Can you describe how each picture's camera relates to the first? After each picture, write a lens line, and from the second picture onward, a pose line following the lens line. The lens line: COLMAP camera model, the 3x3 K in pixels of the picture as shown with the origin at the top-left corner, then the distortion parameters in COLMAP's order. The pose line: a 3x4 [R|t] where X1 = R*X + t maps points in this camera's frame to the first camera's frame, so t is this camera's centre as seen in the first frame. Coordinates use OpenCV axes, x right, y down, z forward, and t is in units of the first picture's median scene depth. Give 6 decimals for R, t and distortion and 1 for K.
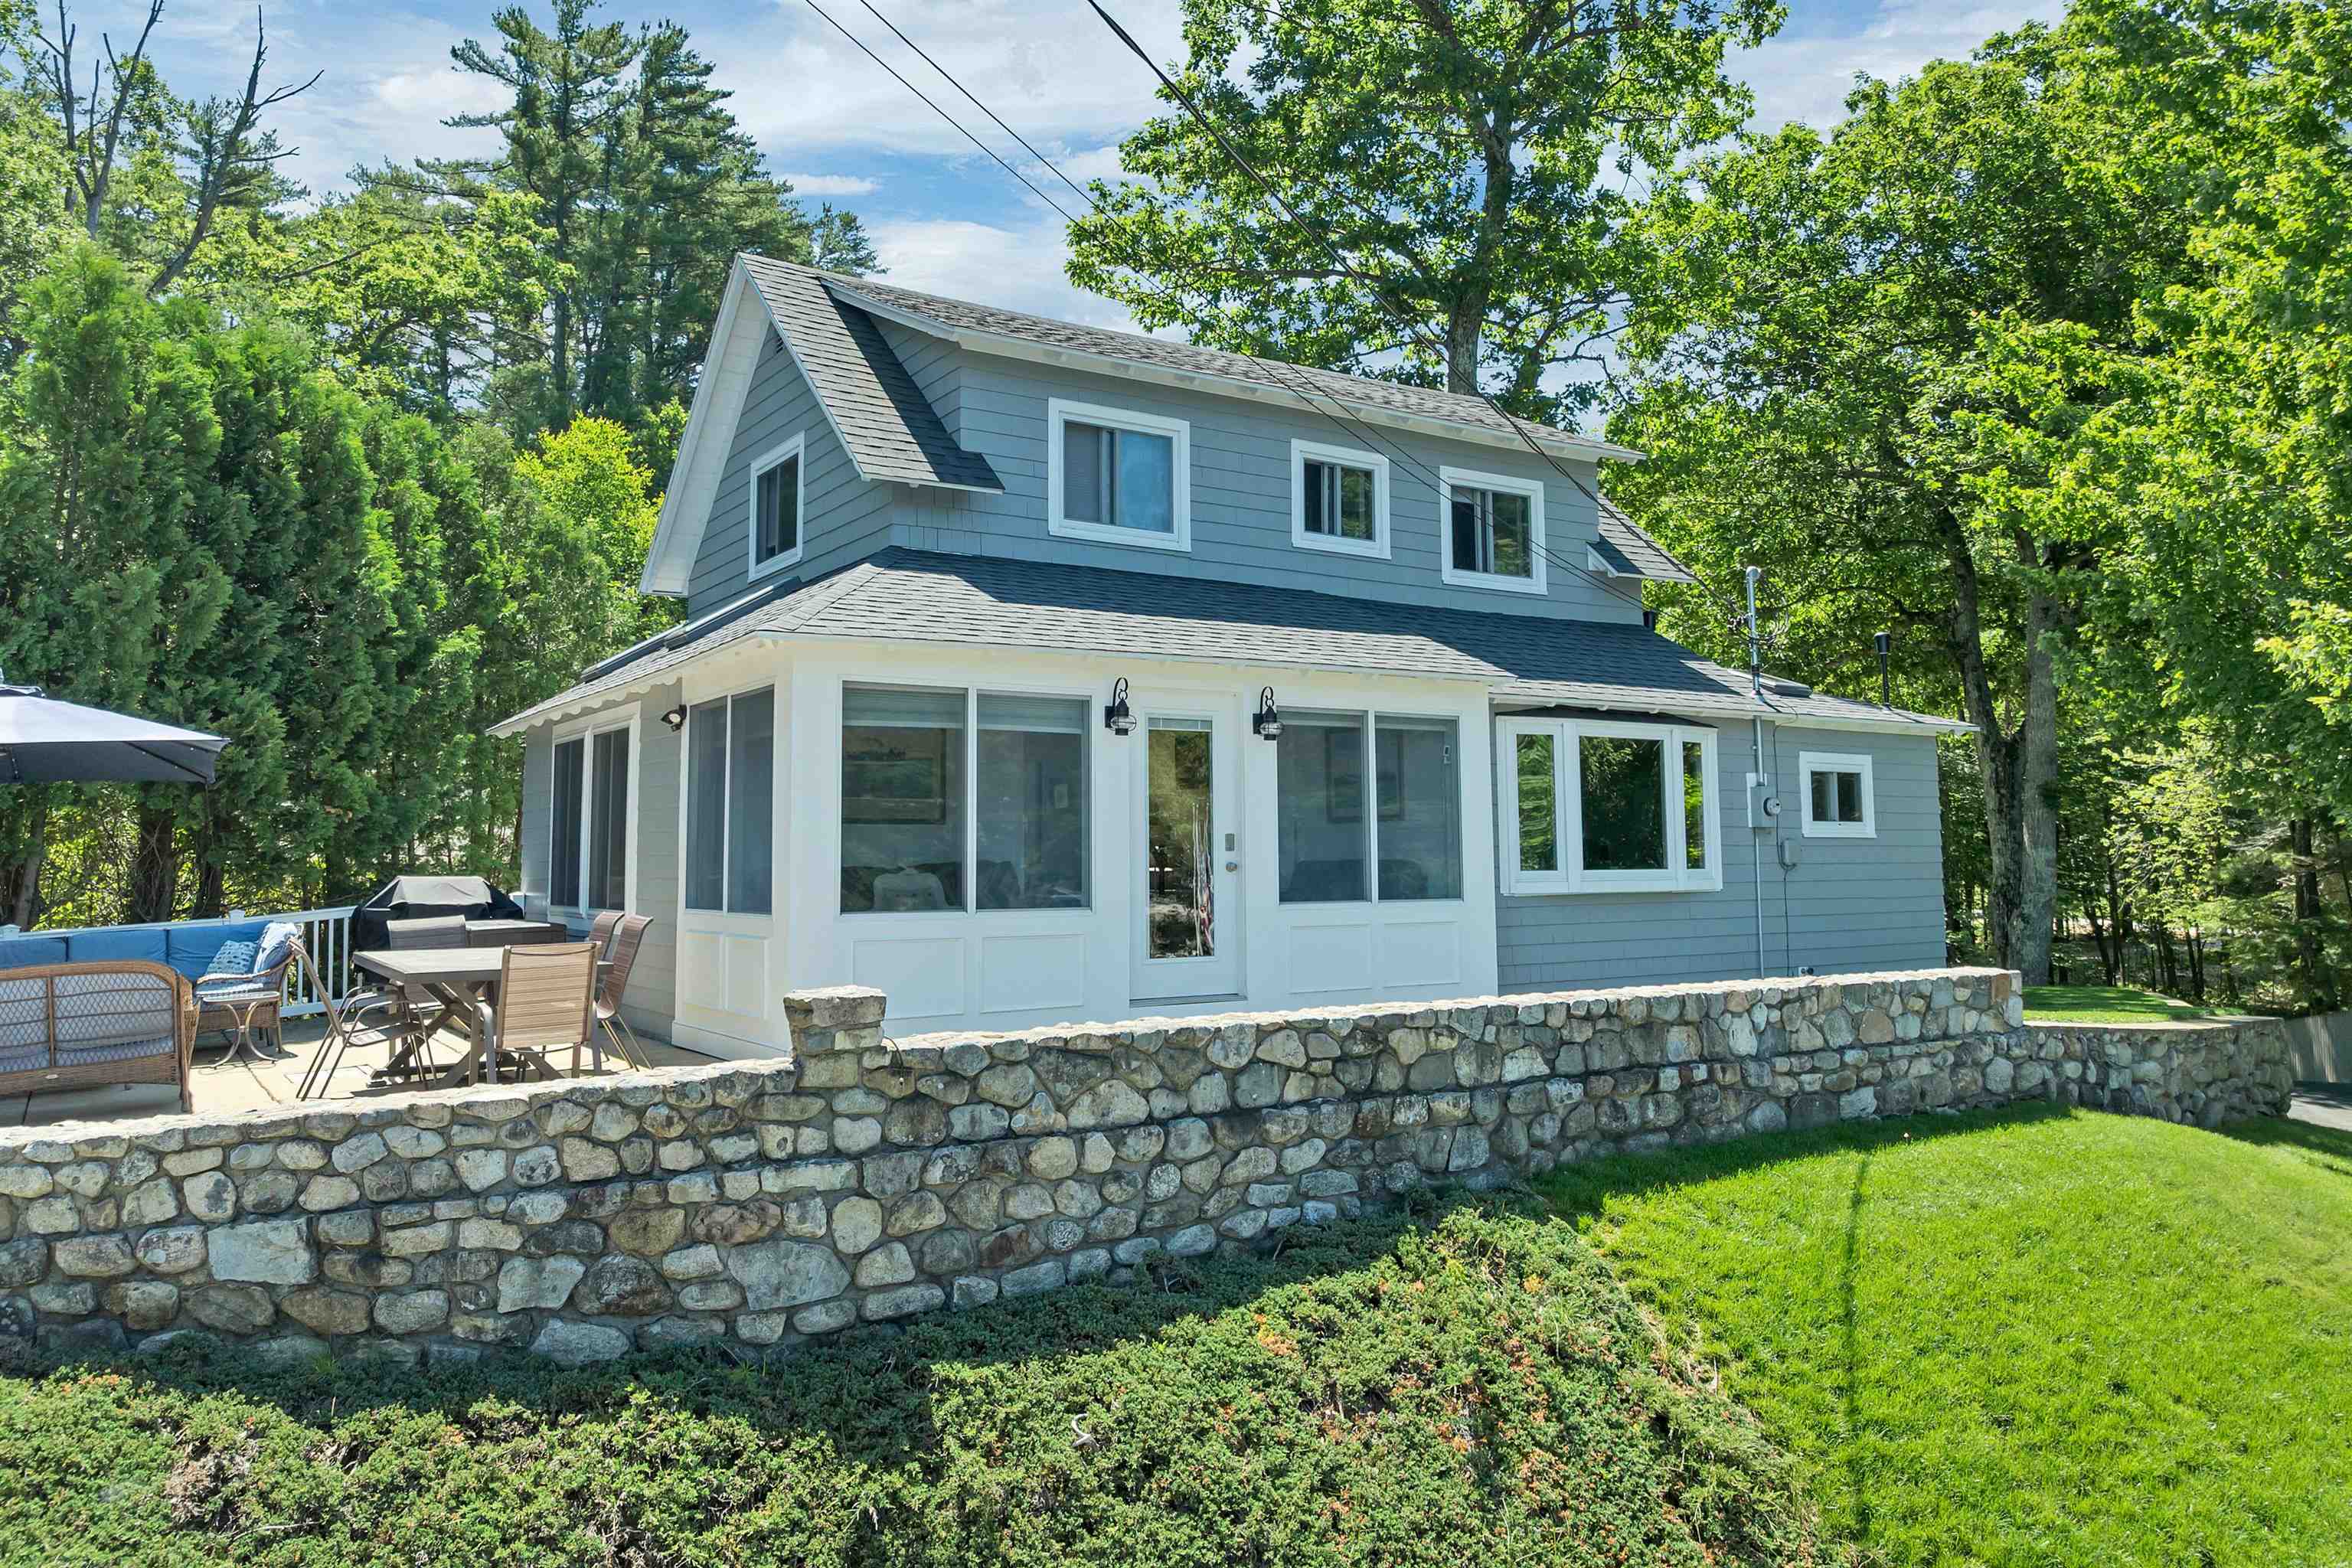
lens RADIAL K [[1692.4, 0, 1175.2], [0, 1692.4, 681.9], [0, 0, 1]] dist [-0.072325, 0.040844]
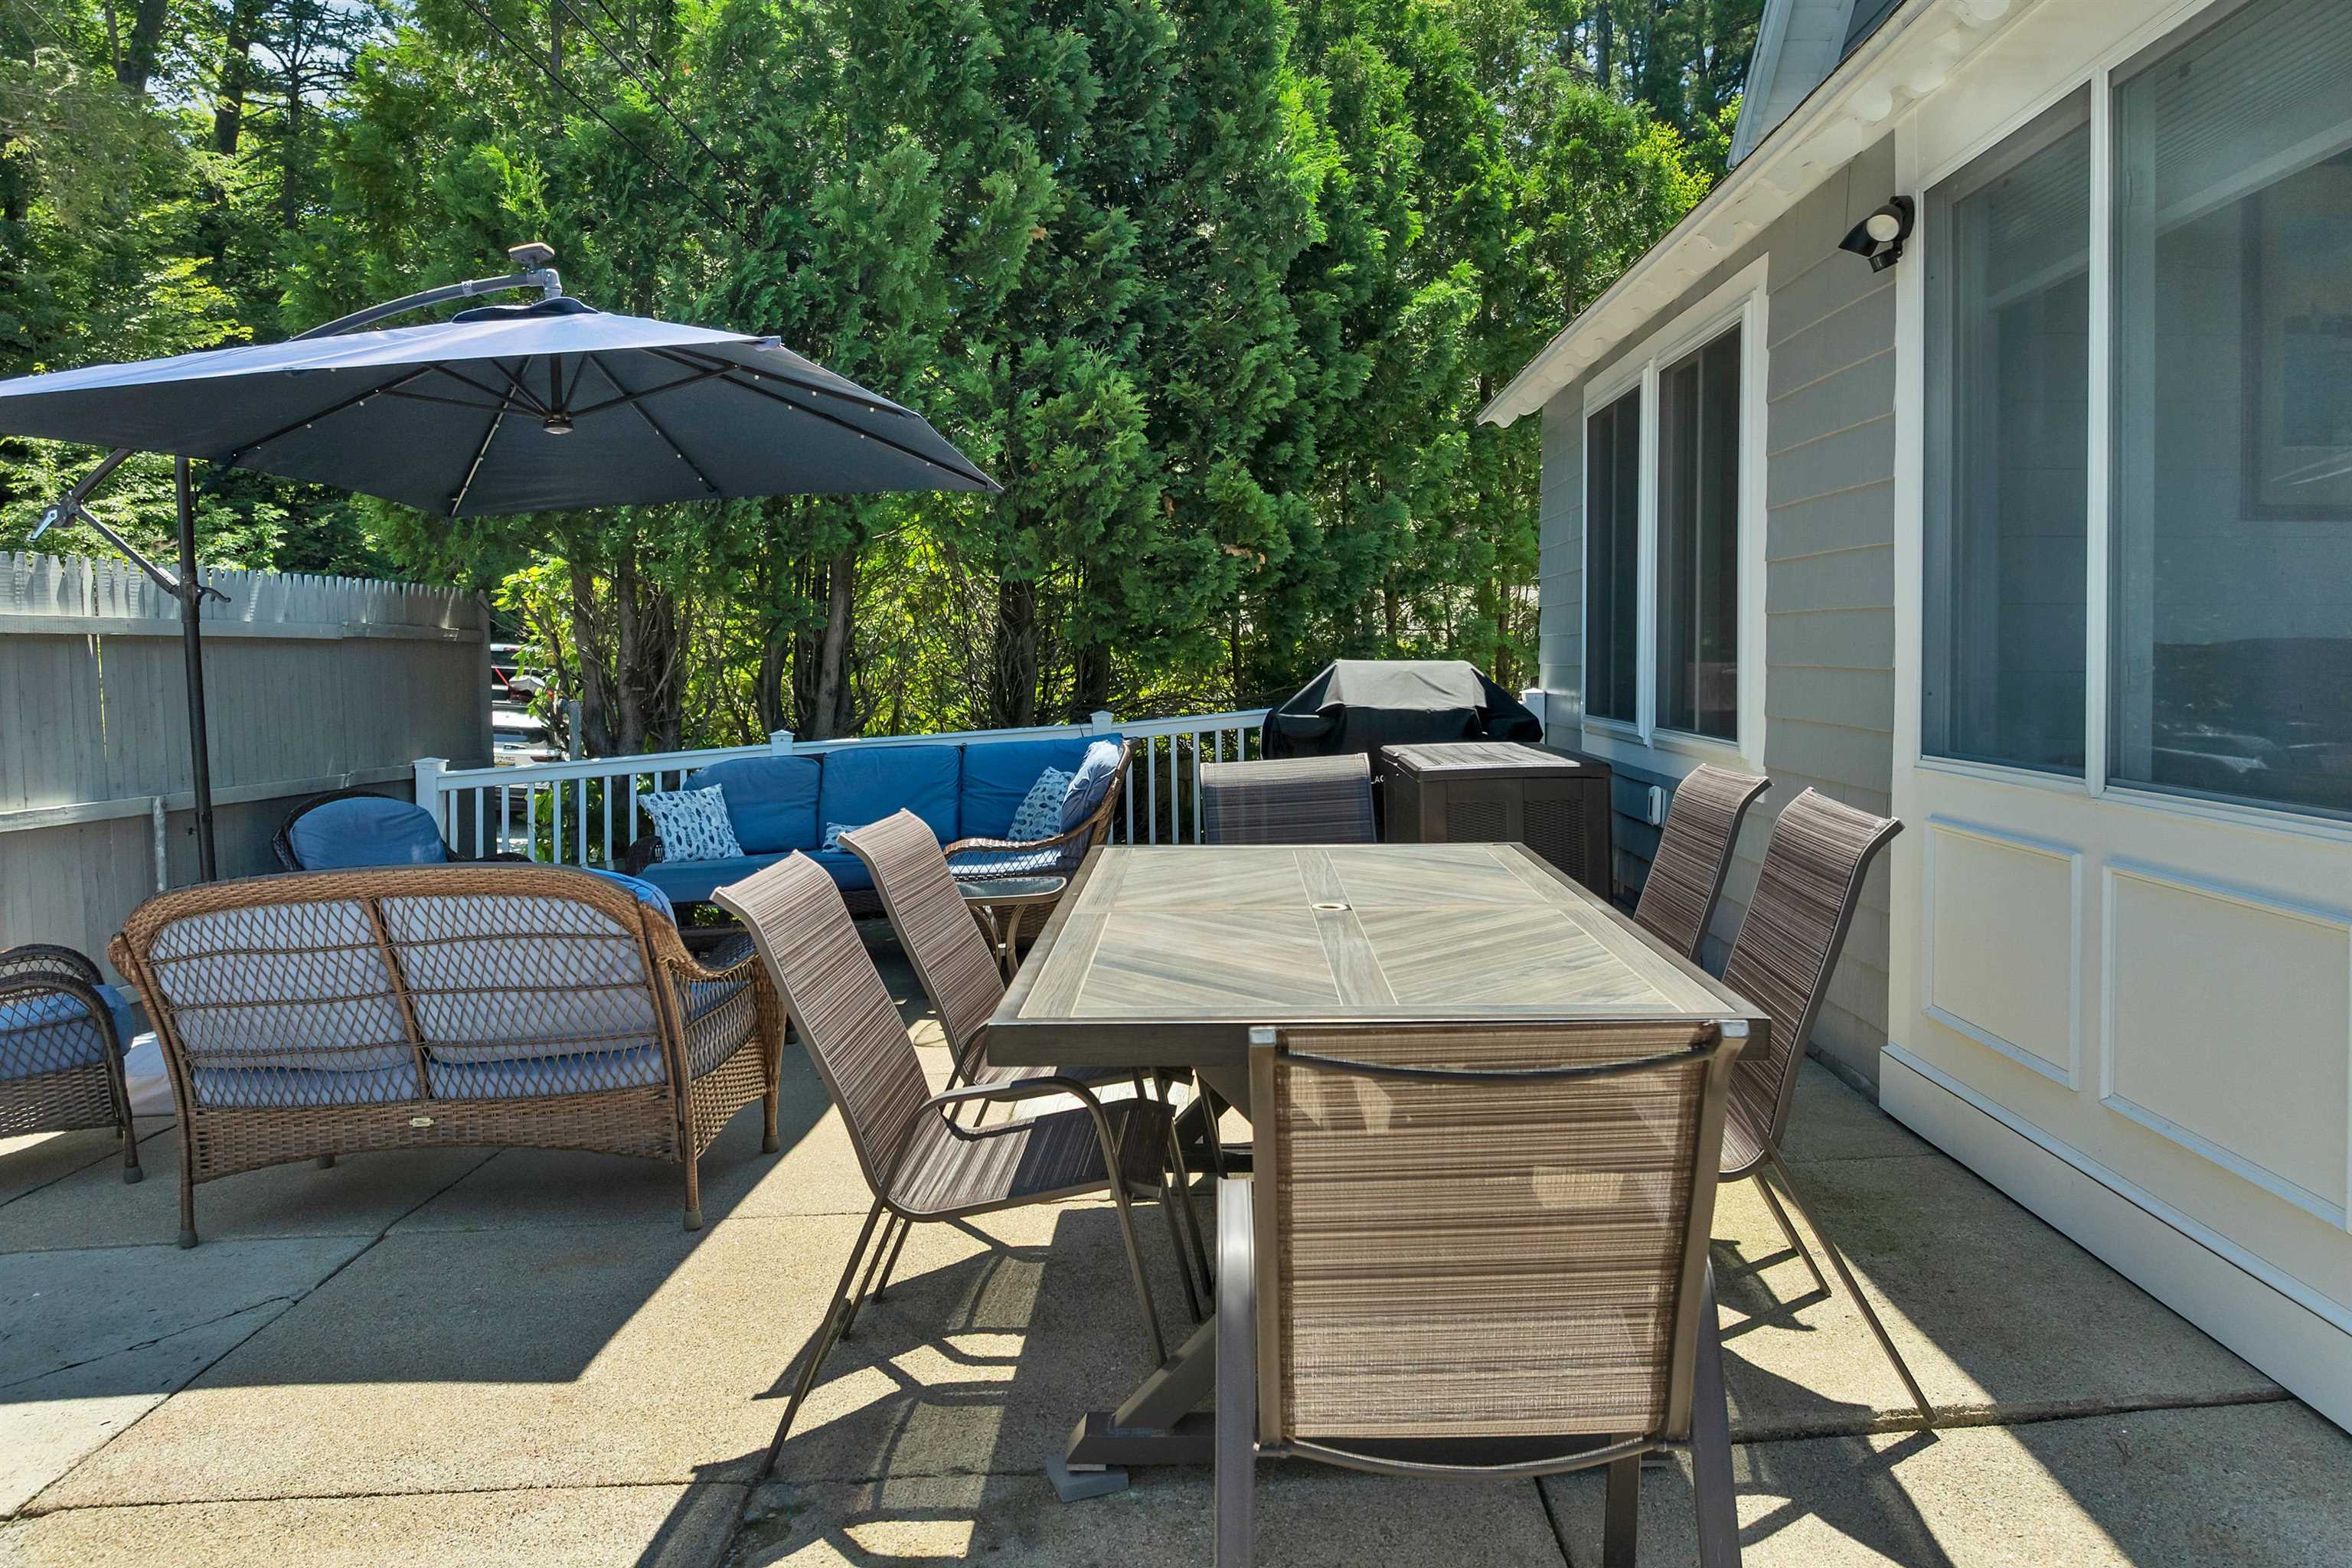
lens RADIAL K [[1652.8, 0, 1176.0], [0, 1652.8, 784.0], [0, 0, 1]] dist [-0.101319, -0.000224]
pose [[0.816493, 0.051177, -0.575082, -0.172286], [0.057973, 0.983762, 0.169854, 0.057011], [0.574437, -0.172024, 0.800269, 0.487697]]
